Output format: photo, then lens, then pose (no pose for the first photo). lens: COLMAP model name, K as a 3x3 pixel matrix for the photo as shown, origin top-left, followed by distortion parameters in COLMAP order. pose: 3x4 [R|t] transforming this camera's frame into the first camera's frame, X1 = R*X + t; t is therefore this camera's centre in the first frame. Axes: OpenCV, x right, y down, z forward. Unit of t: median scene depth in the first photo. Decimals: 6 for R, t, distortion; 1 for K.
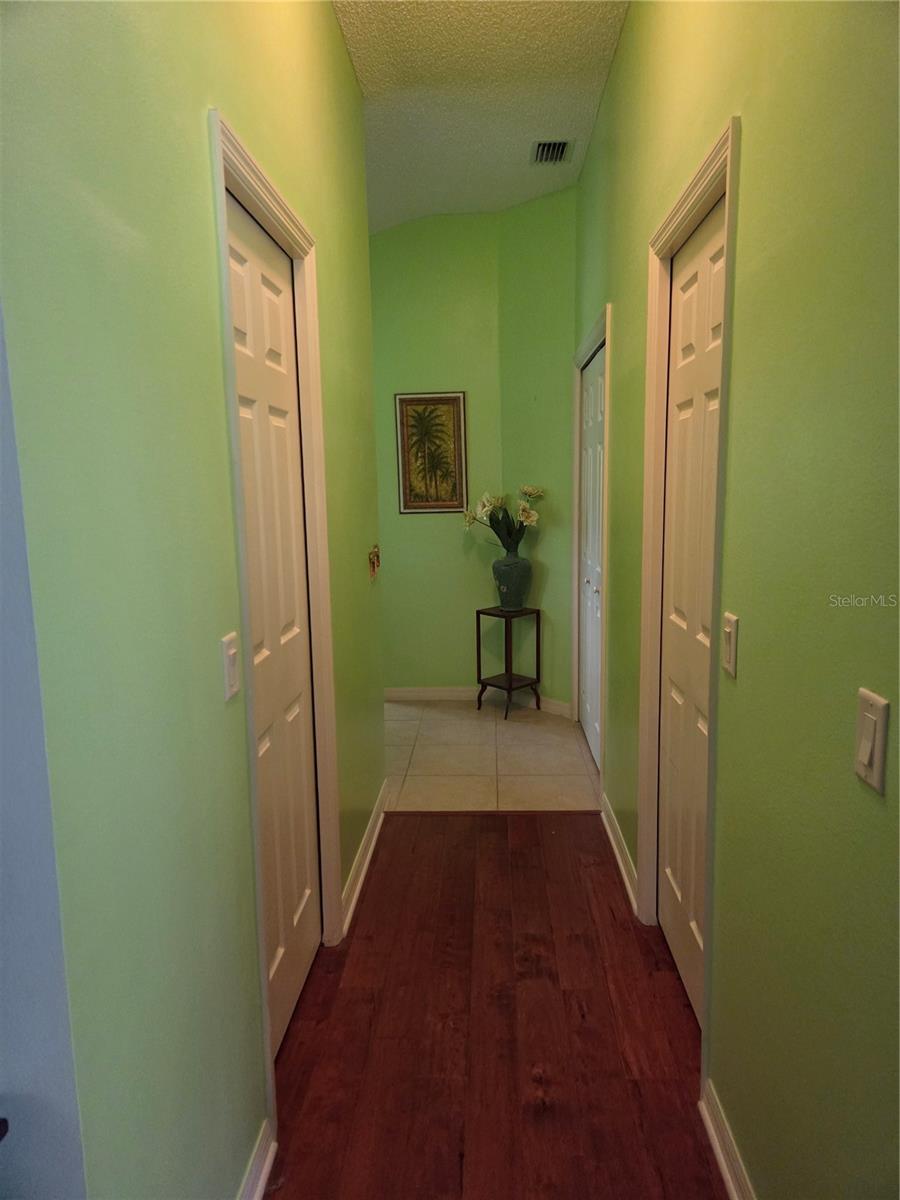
lens RADIAL K [[807.4, 0, 451.8], [0, 807.4, 602.9], [0, 0, 1]] dist [0.028777, 0.000187]
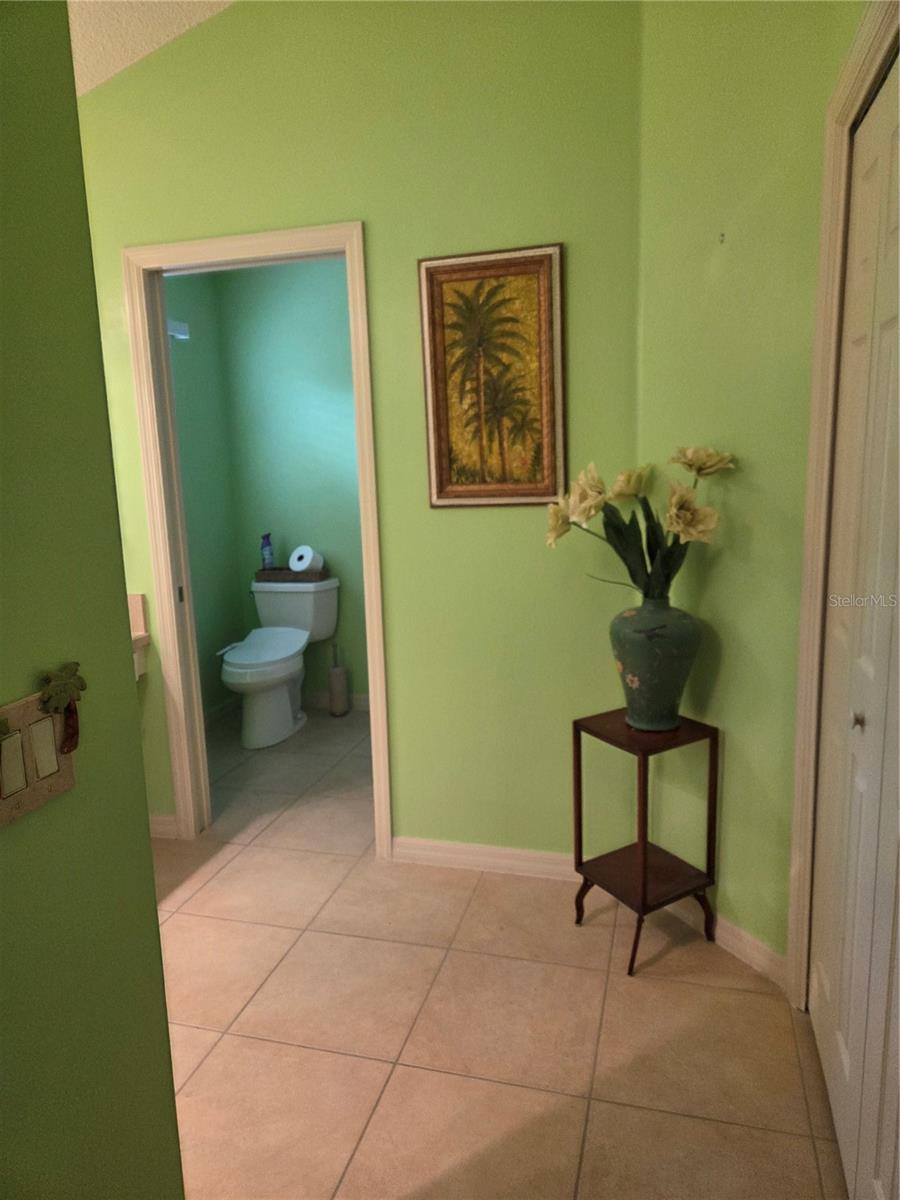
lens RADIAL K [[807.4, 0, 446.2], [0, 807.4, 600.0], [0, 0, 1]] dist [0.028777, 0.000187]
pose [[0.975999, 0.027025, -0.216090, 0.055765], [-0.021152, 0.999343, 0.029445, -0.069457], [0.216744, -0.024168, 0.975929, 0.522653]]
